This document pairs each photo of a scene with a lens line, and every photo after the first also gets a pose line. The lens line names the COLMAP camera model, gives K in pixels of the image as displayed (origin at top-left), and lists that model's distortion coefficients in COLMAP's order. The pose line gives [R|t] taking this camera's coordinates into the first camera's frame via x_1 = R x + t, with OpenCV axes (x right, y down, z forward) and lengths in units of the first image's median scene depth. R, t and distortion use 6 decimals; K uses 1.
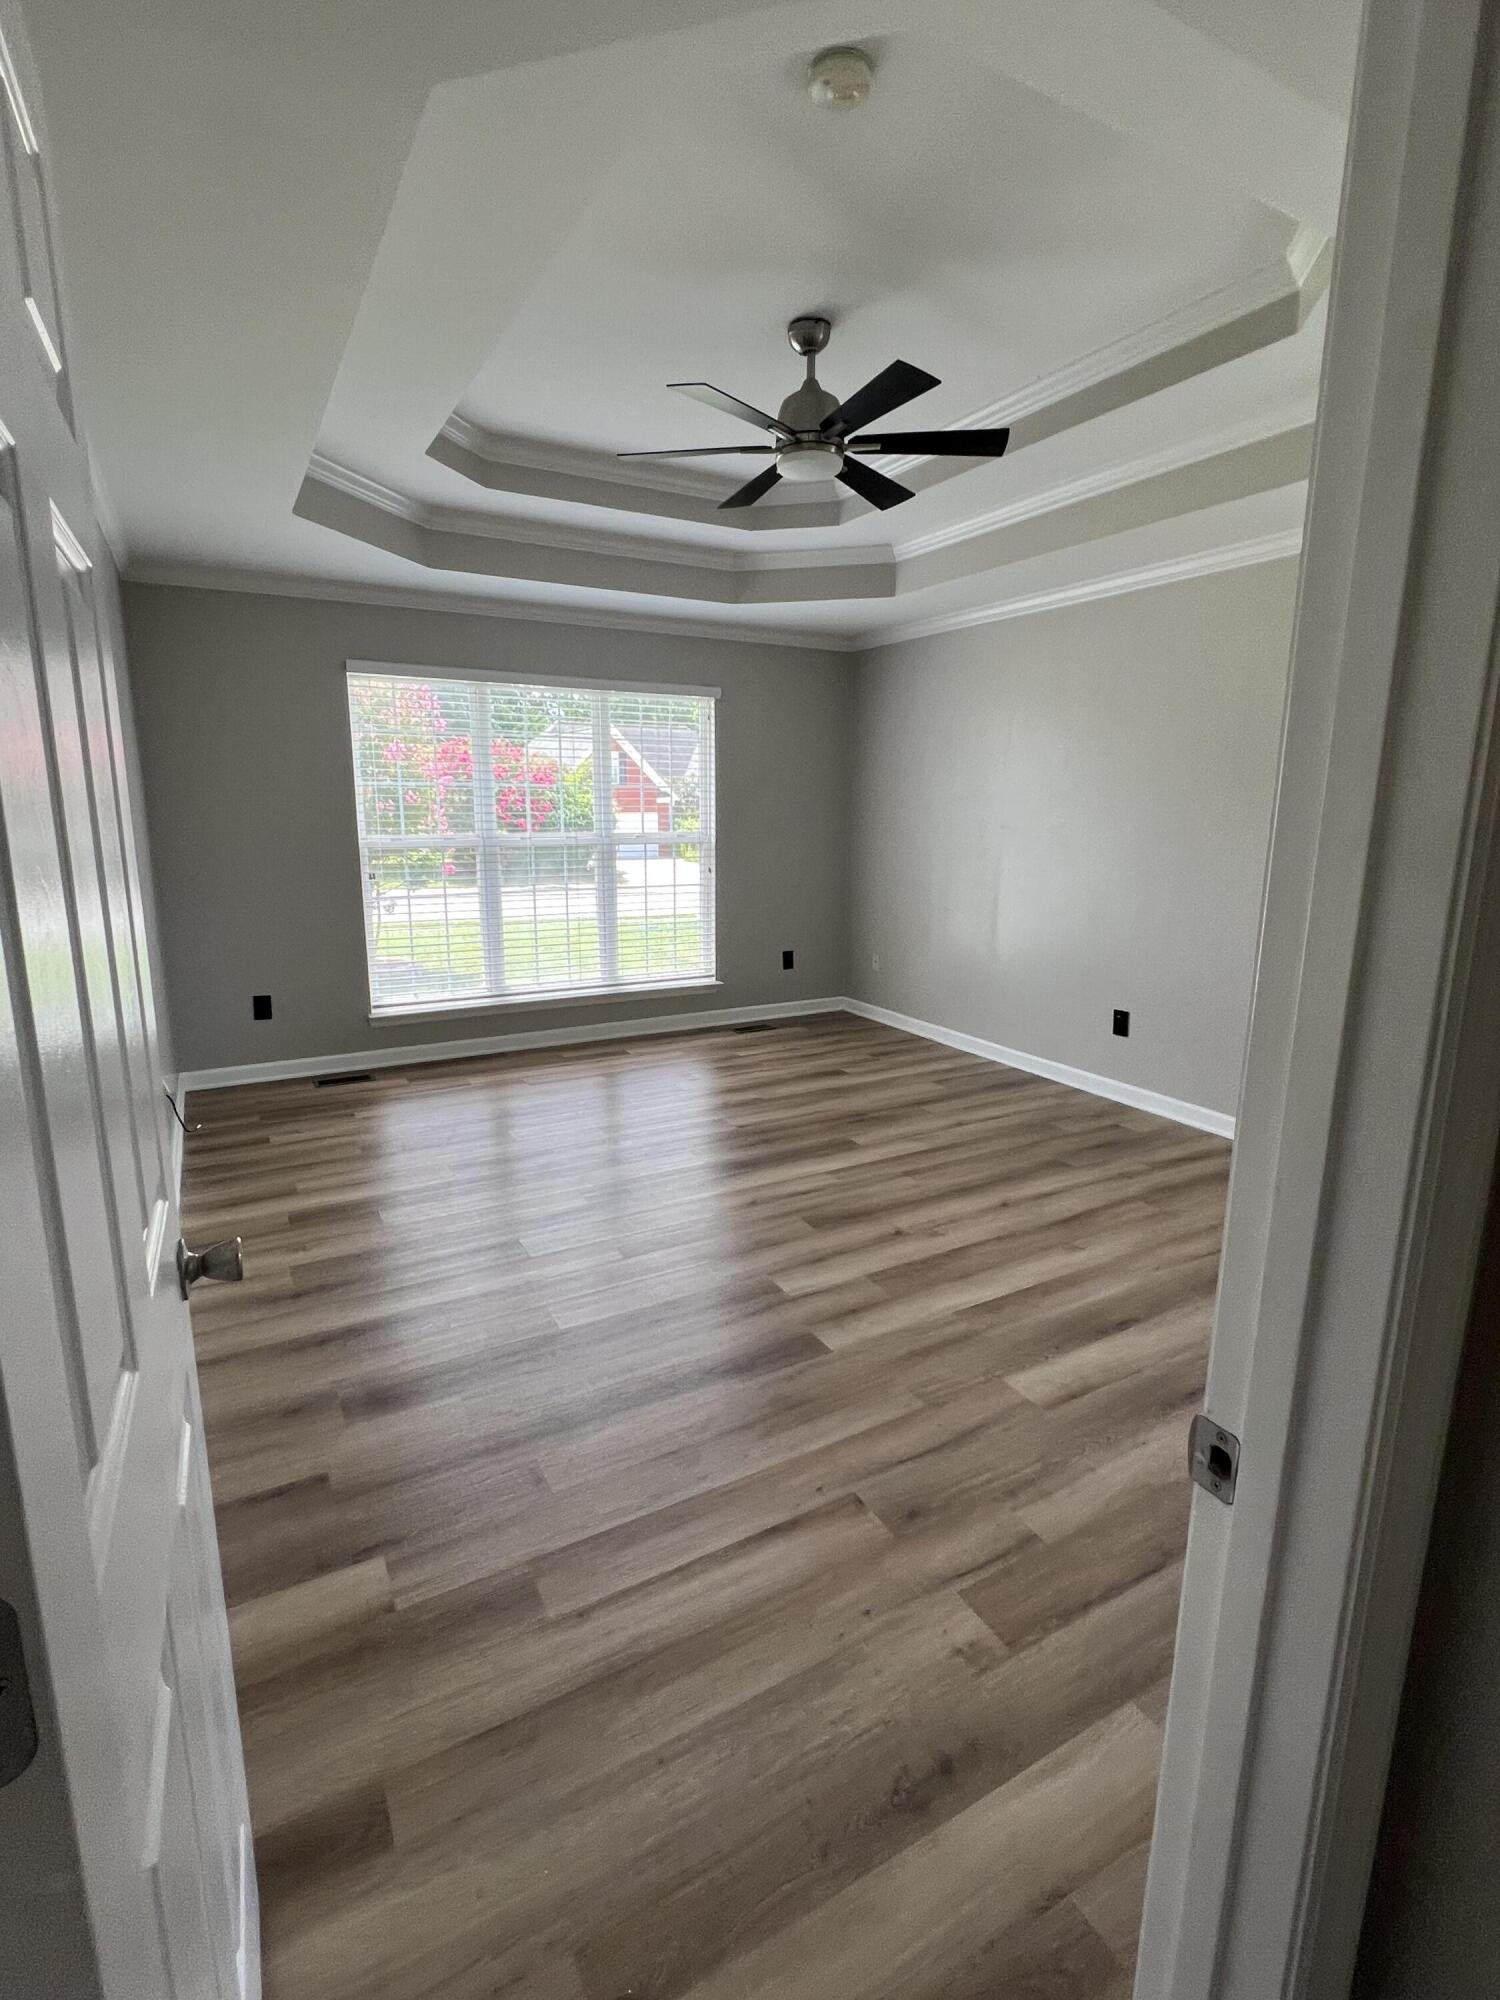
lens RADIAL K [[944.5, 0, 750.1], [0, 944.5, 993.1], [0, 0, 1]] dist [0.001754, 0.000149]
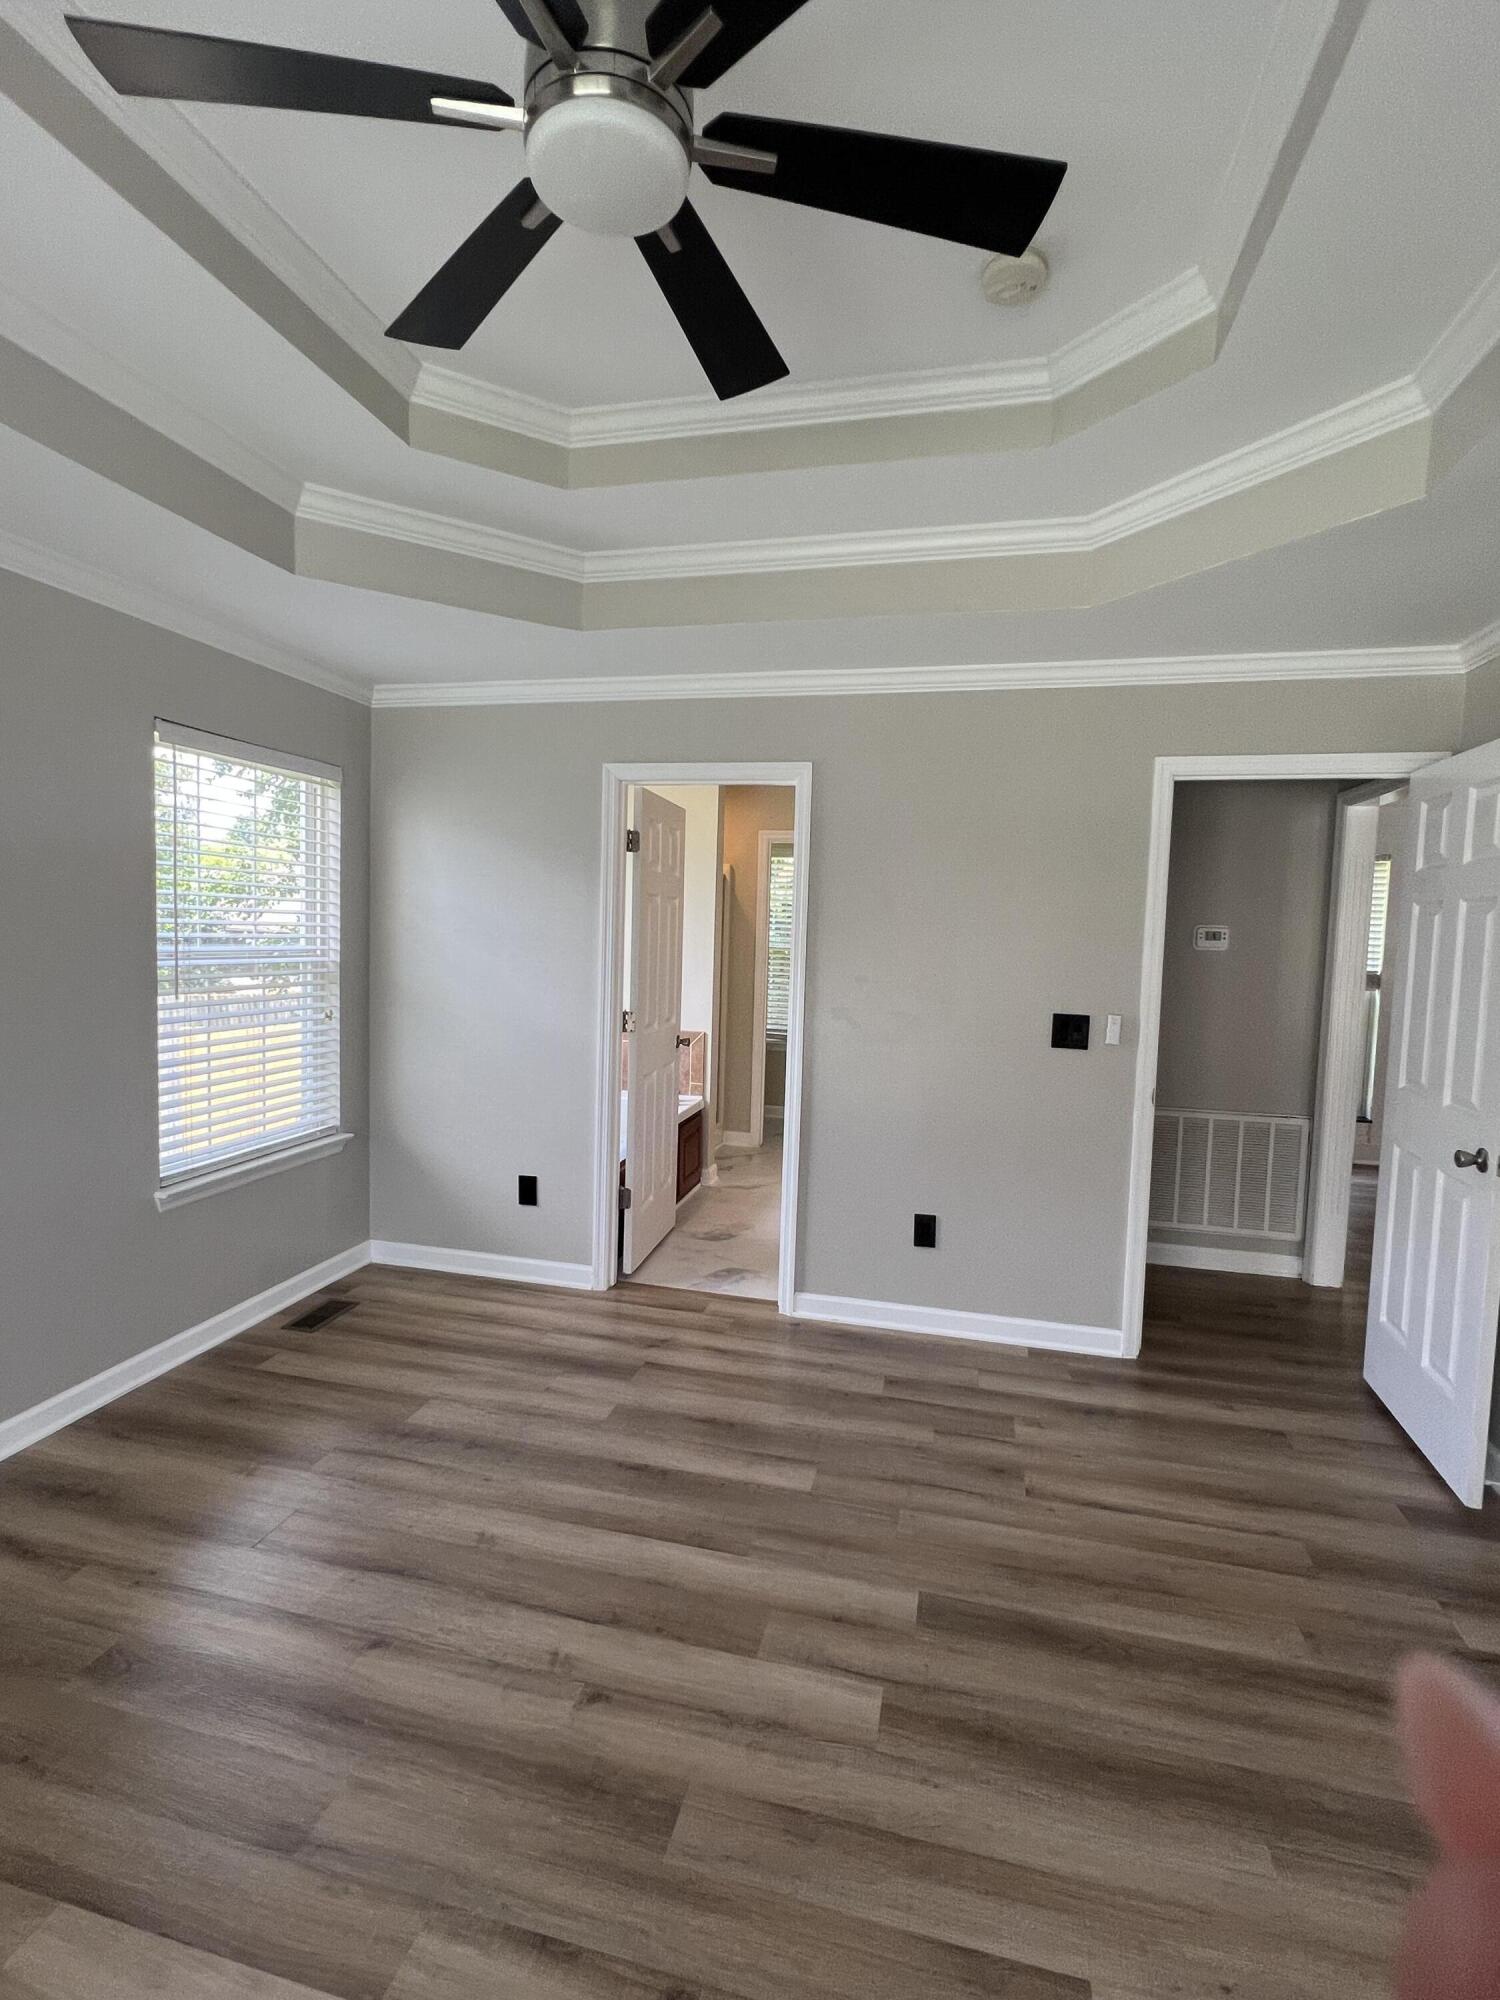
lens RADIAL K [[944.5, 0, 752.7], [0, 944.5, 997.9], [0, 0, 1]] dist [0.001754, 0.000149]
pose [[-0.731595, -0.078479, 0.677207, -0.311427], [0.103272, 0.969131, 0.223875, -0.320074], [-0.673872, 0.233722, -0.700907, 1.445975]]
